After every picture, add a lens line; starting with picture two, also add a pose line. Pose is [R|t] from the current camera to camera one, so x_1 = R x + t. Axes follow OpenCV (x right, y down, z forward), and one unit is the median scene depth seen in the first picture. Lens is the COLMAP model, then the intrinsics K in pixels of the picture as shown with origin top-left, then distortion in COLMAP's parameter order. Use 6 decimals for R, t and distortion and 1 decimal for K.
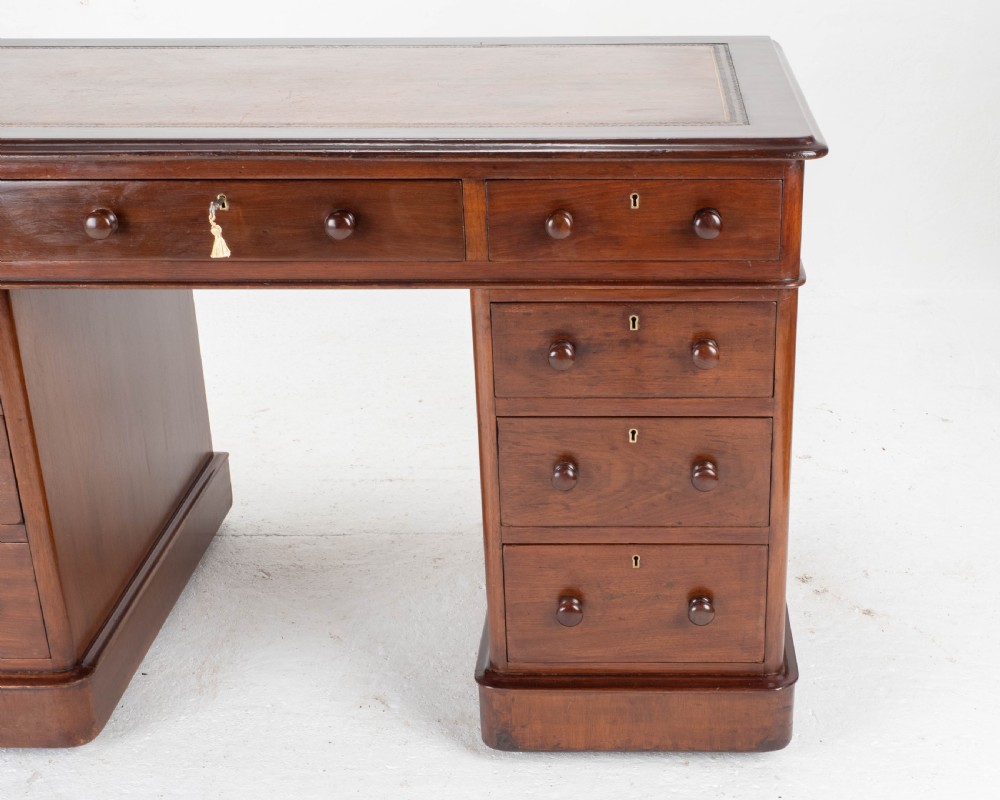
lens RADIAL K [[1462.0, 0, 616.7], [0, 1462.0, 428.8], [0, 0, 1]] dist [0.000219, 0.000000]
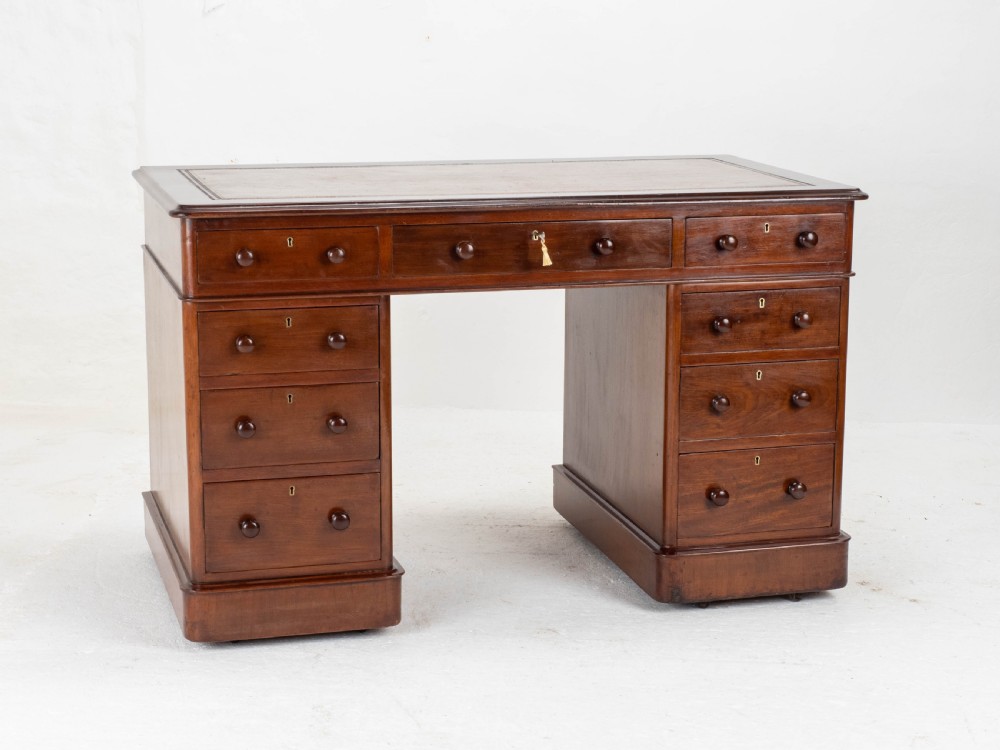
lens RADIAL K [[1981.8, 0, 502.9], [0, 1981.8, 398.4], [0, 0, 1]] dist [0.024595, 0.000000]
pose [[0.957218, -0.049254, 0.285145, -0.857216], [0.105481, 0.976998, -0.185334, 0.392617], [-0.269457, 0.207482, 0.940396, -0.954270]]
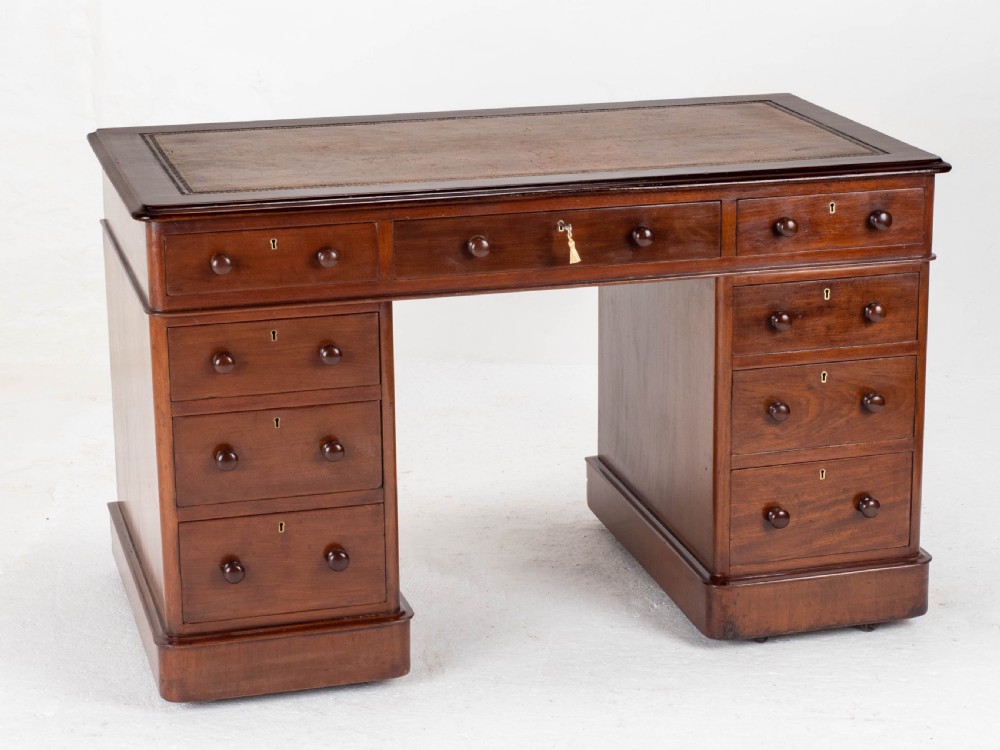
lens RADIAL K [[2352.1, 0, 536.0], [0, 2352.1, 367.0], [0, 0, 1]] dist [0.024583, 0.000000]
pose [[0.956409, -0.077887, 0.281452, -0.848265], [0.116539, 0.985503, -0.123296, 0.230686], [-0.267768, 0.150721, 0.951621, -1.022991]]
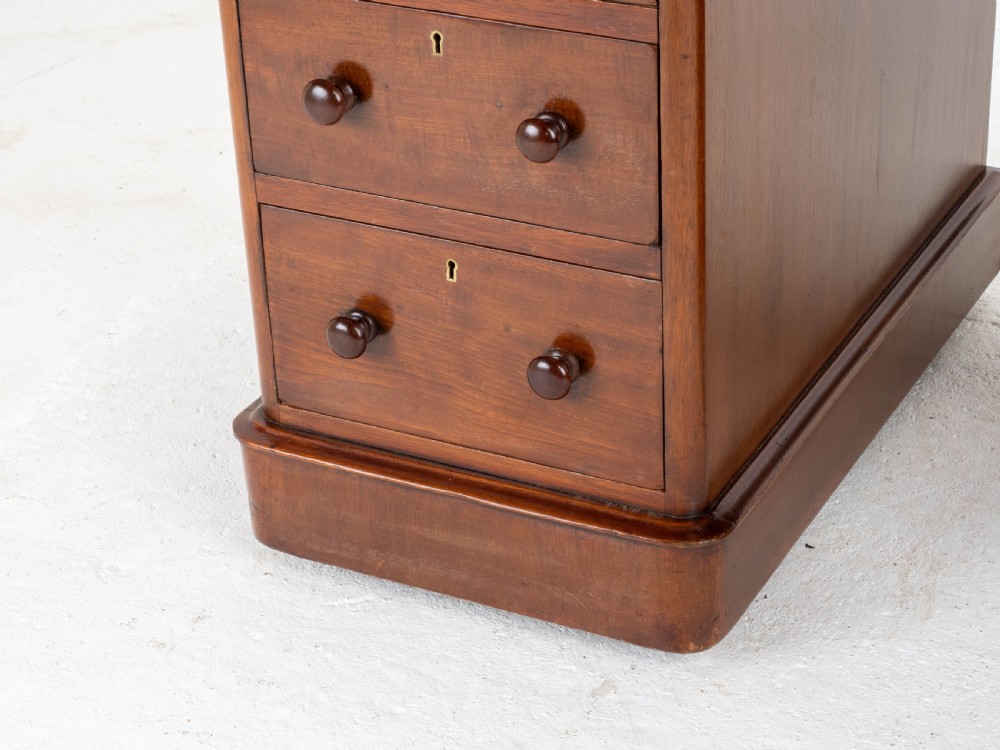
lens RADIAL K [[2421.7, 0, 503.4], [0, 2421.7, 382.6], [0, 0, 1]] dist [-0.004038, 0.000000]
pose [[0.894905, 0.188176, -0.404642, -0.078971], [-0.147136, 0.980463, 0.130552, 0.004861], [0.421303, -0.057294, 0.905108, 0.145853]]
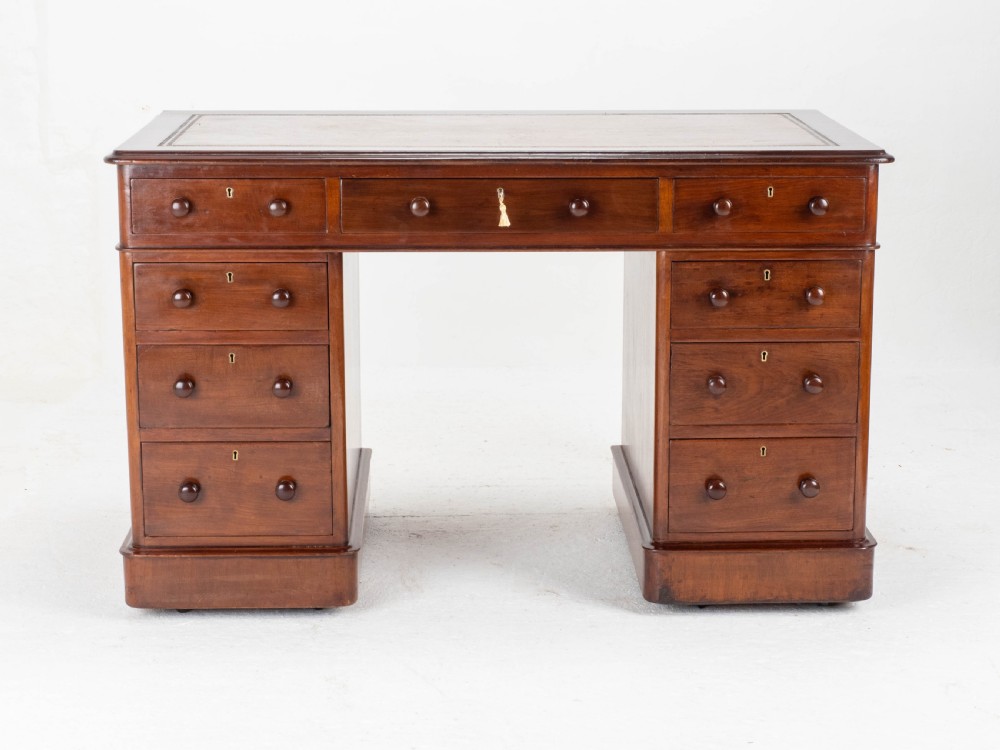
lens RADIAL K [[2069.3, 0, 513.8], [0, 2069.3, 349.4], [0, 0, 1]] dist [-0.006777, 0.000000]
pose [[0.998495, -0.003637, 0.054726, -0.336192], [0.014627, 0.979321, -0.201784, 0.393551], [-0.052861, 0.202281, 0.977900, -0.961177]]
